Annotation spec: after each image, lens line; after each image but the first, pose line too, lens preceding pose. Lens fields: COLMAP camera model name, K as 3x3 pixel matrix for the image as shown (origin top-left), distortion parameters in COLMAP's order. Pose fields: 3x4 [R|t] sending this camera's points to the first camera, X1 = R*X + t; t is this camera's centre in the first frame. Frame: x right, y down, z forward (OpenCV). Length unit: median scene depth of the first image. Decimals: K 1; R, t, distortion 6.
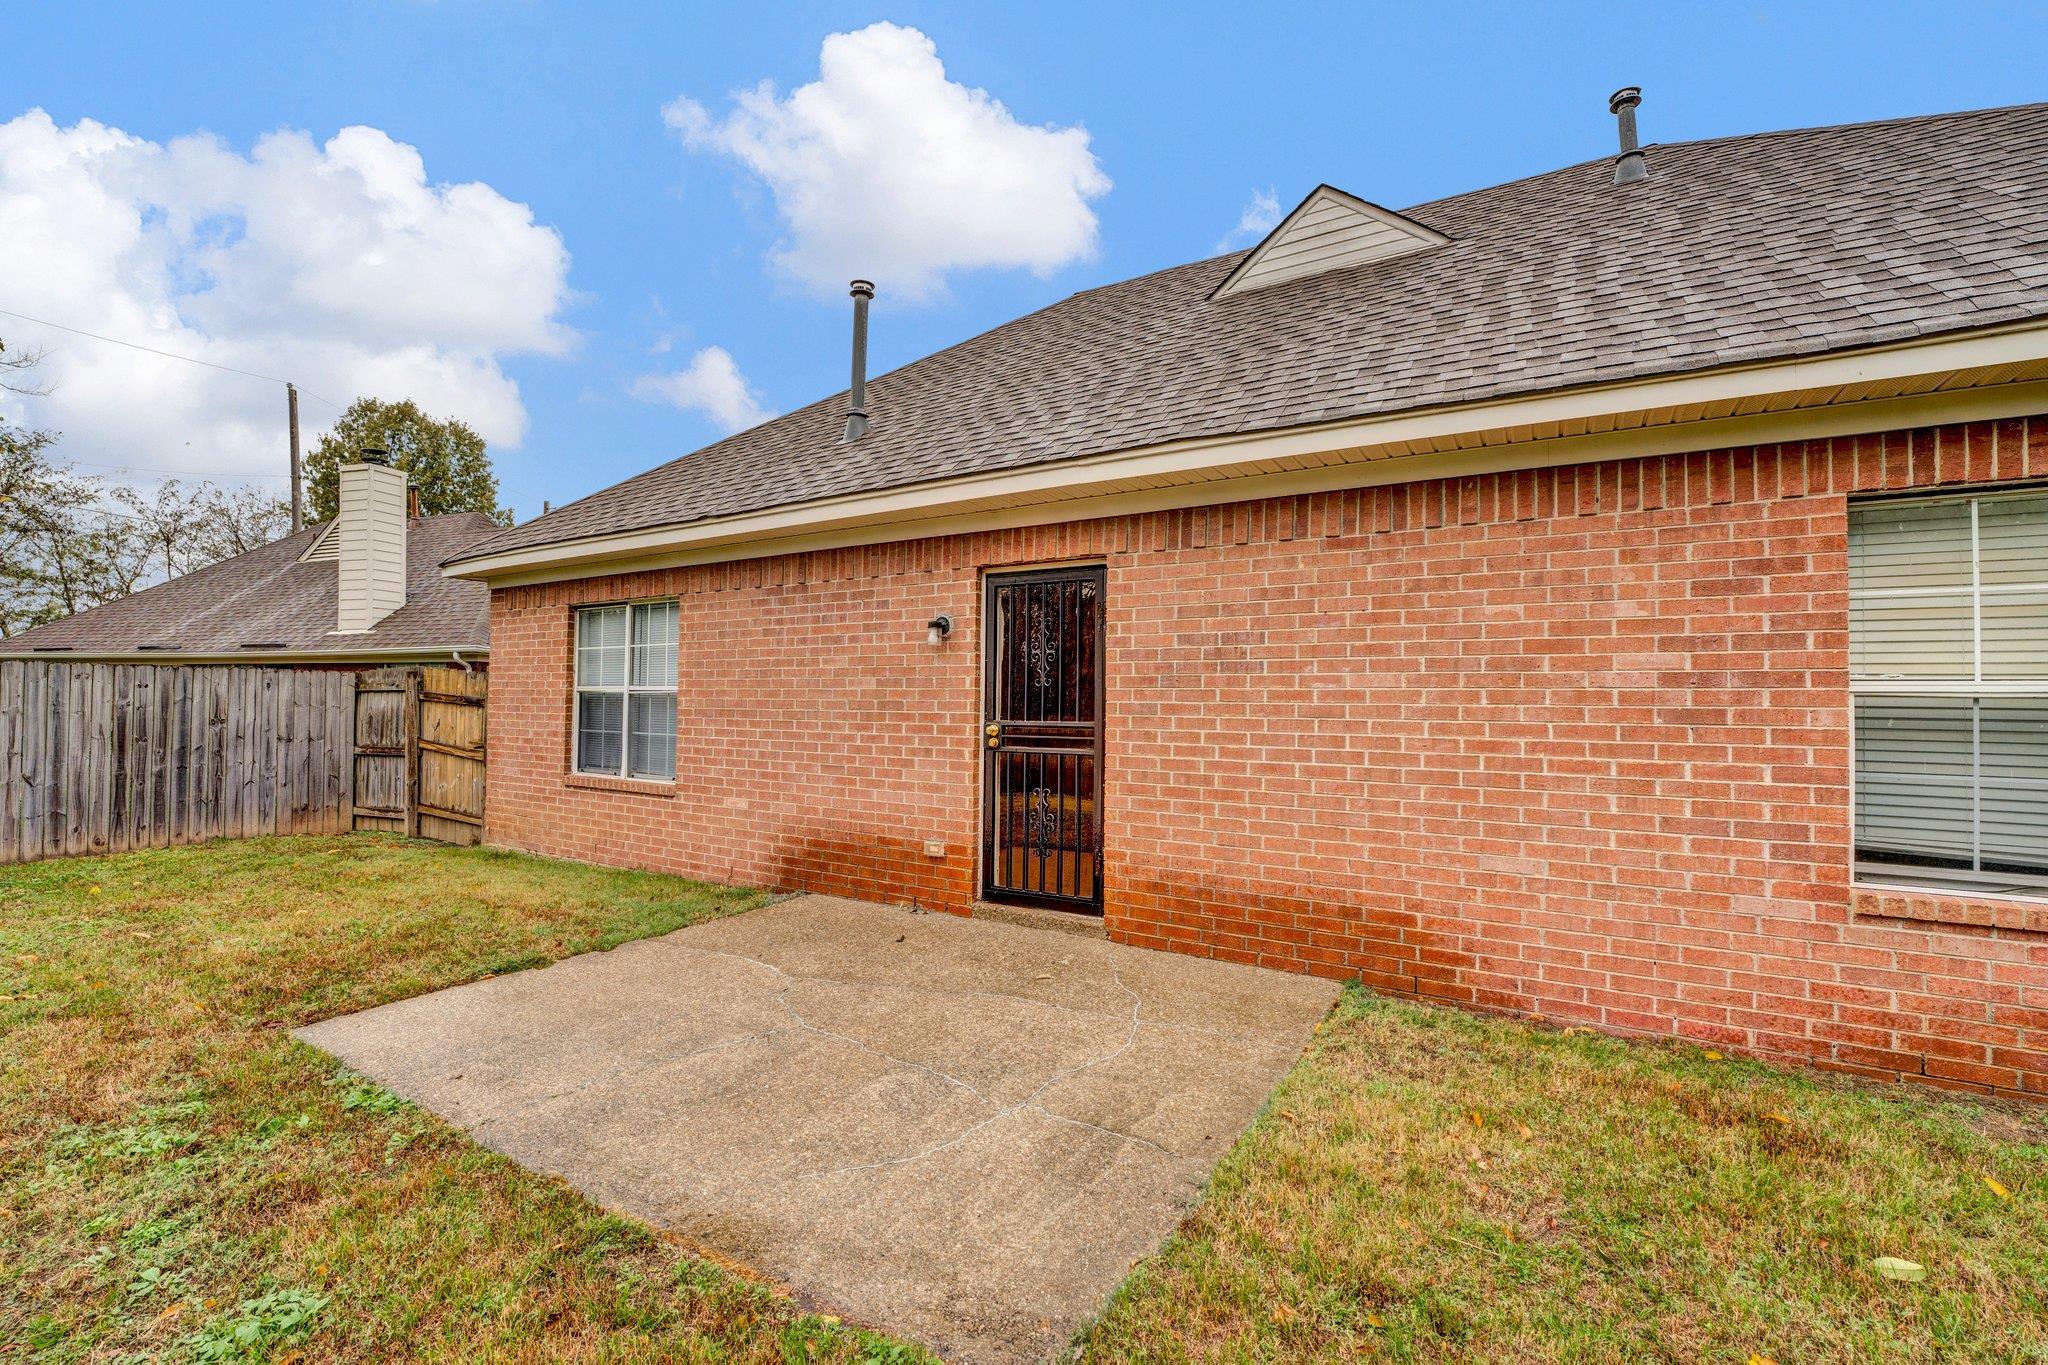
lens RADIAL K [[881.8, 0, 1013.3], [0, 881.8, 688.3], [0, 0, 1]] dist [-0.022765, 0.002528]
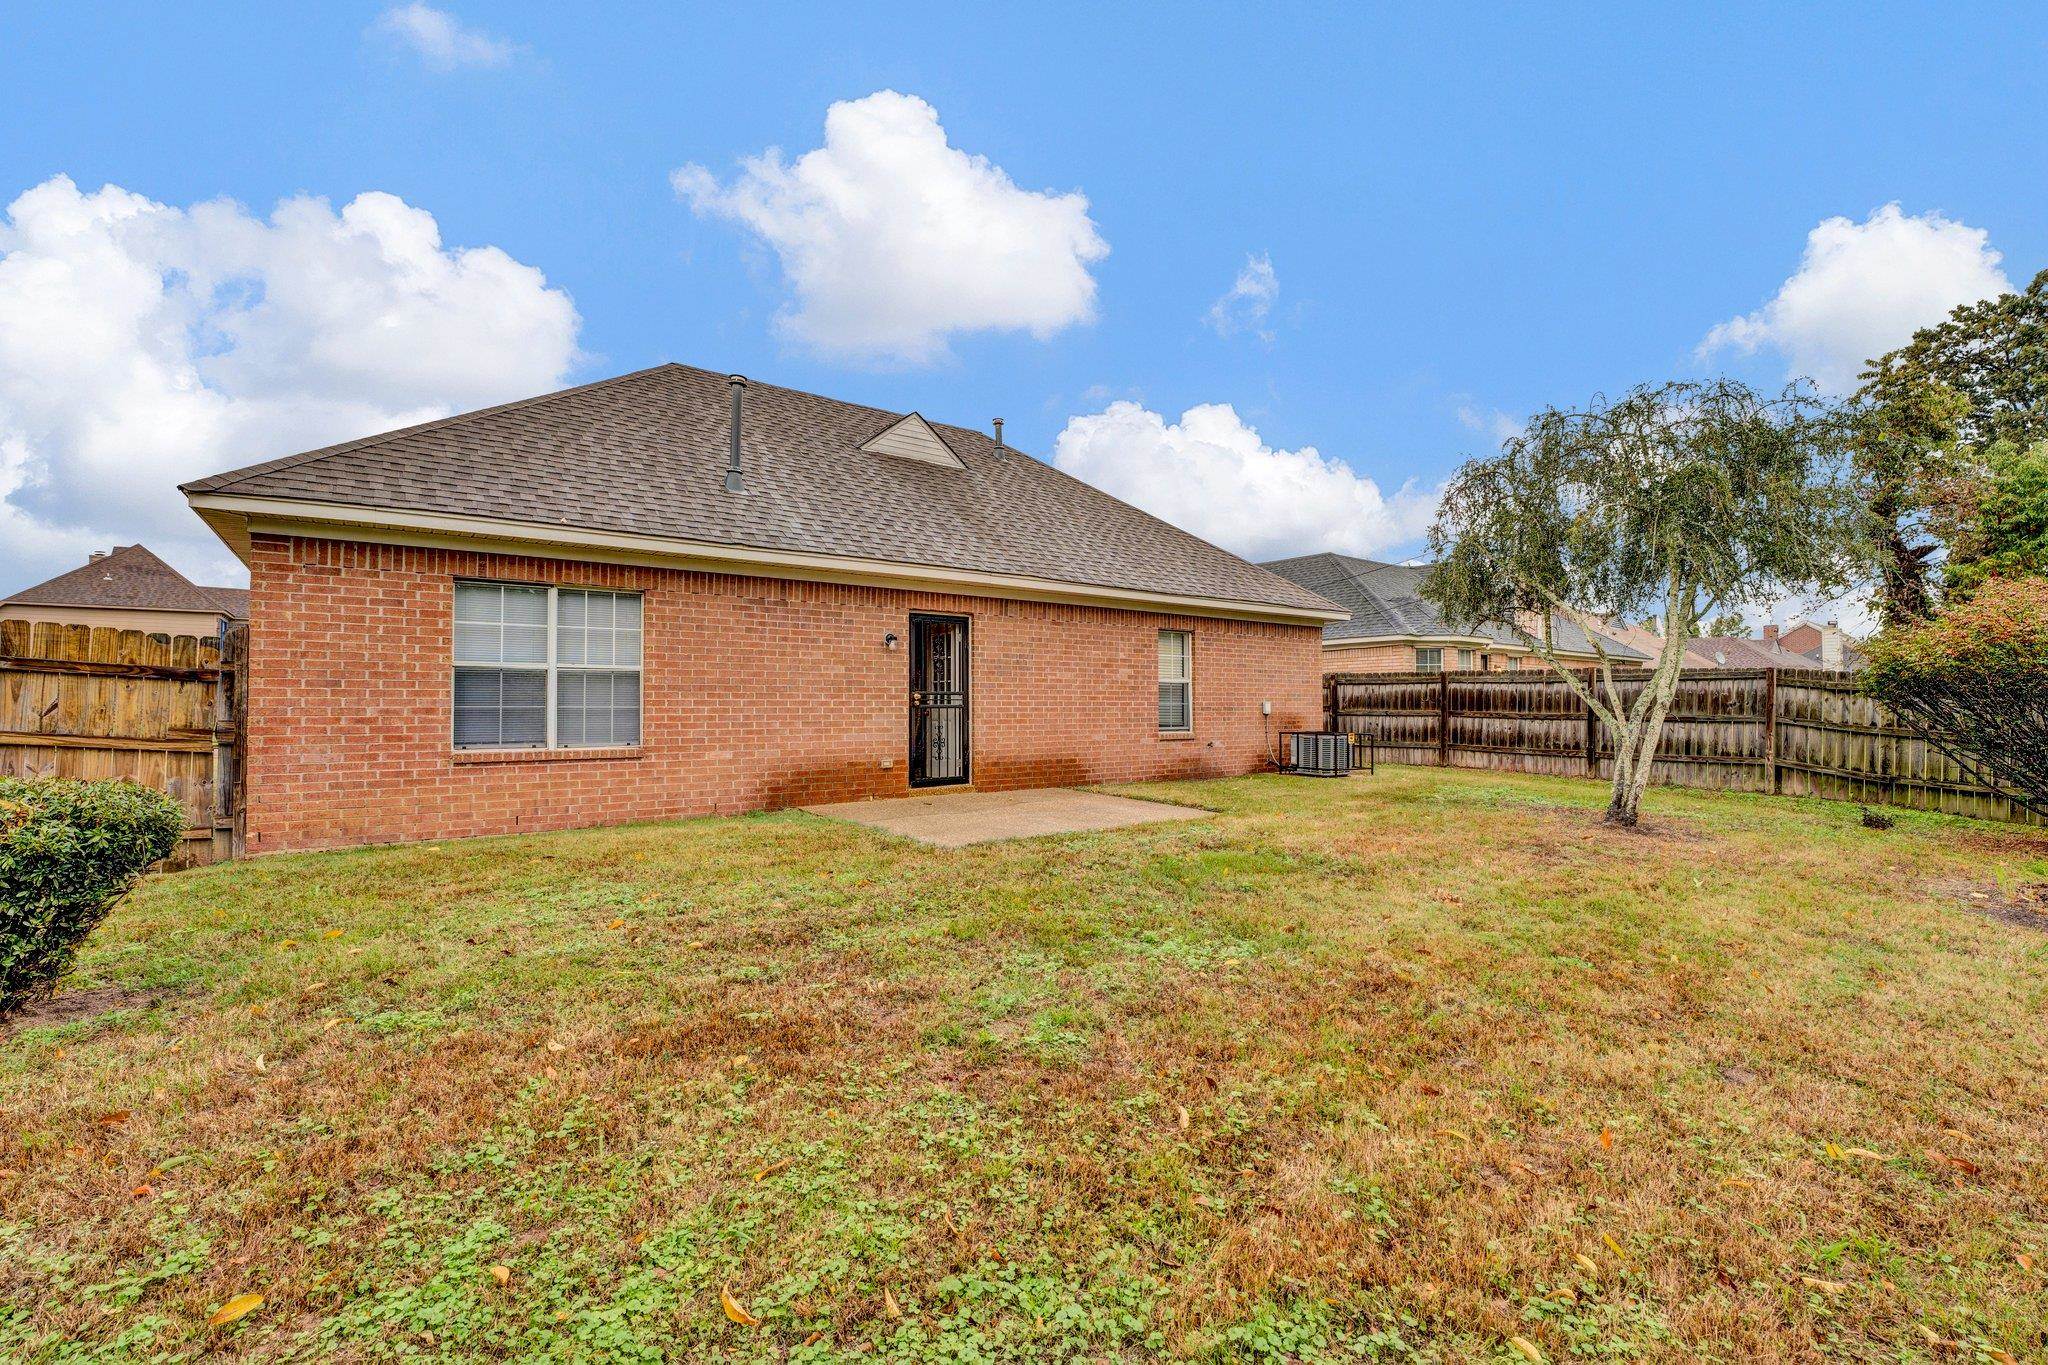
lens RADIAL K [[881.8, 0, 1023.2], [0, 881.8, 692.8], [0, 0, 1]] dist [-0.022765, 0.002528]
pose [[0.358684, 0.002495, 0.933456, -1.519281], [-0.013427, 0.999907, 0.002487, 0.028276], [-0.933363, -0.013426, 0.358684, 0.096661]]
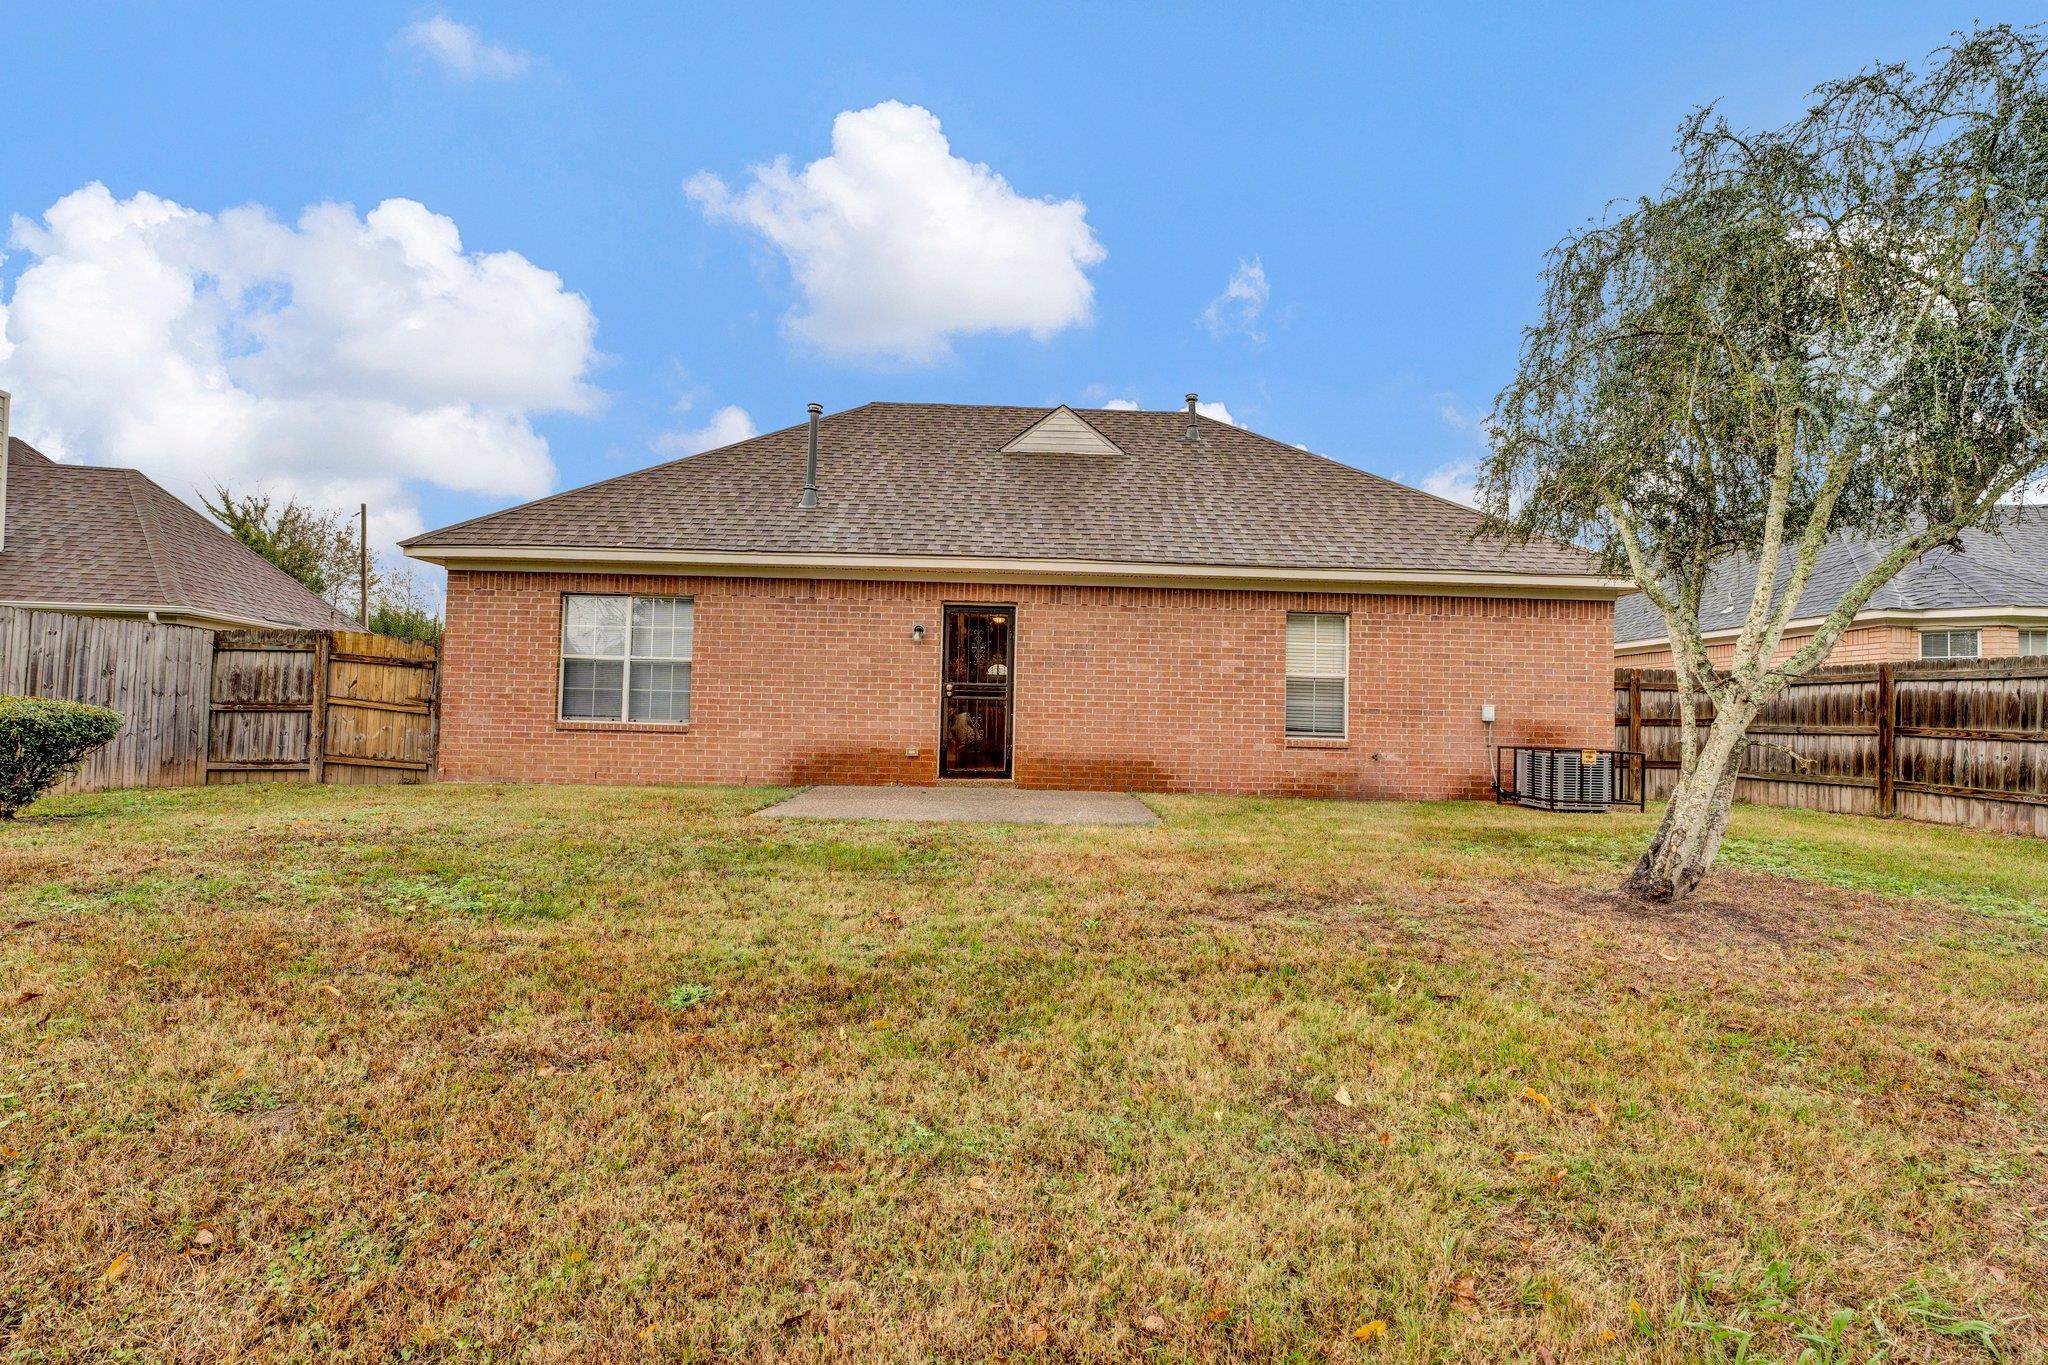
lens RADIAL K [[881.8, 0, 1028.4], [0, 881.8, 698.6], [0, 0, 1]] dist [-0.022765, 0.002528]
pose [[0.839988, 0.021847, 0.542164, -0.809398], [-0.025657, 0.999671, -0.000533, 0.060624], [-0.541997, -0.013462, 0.840272, -0.613958]]
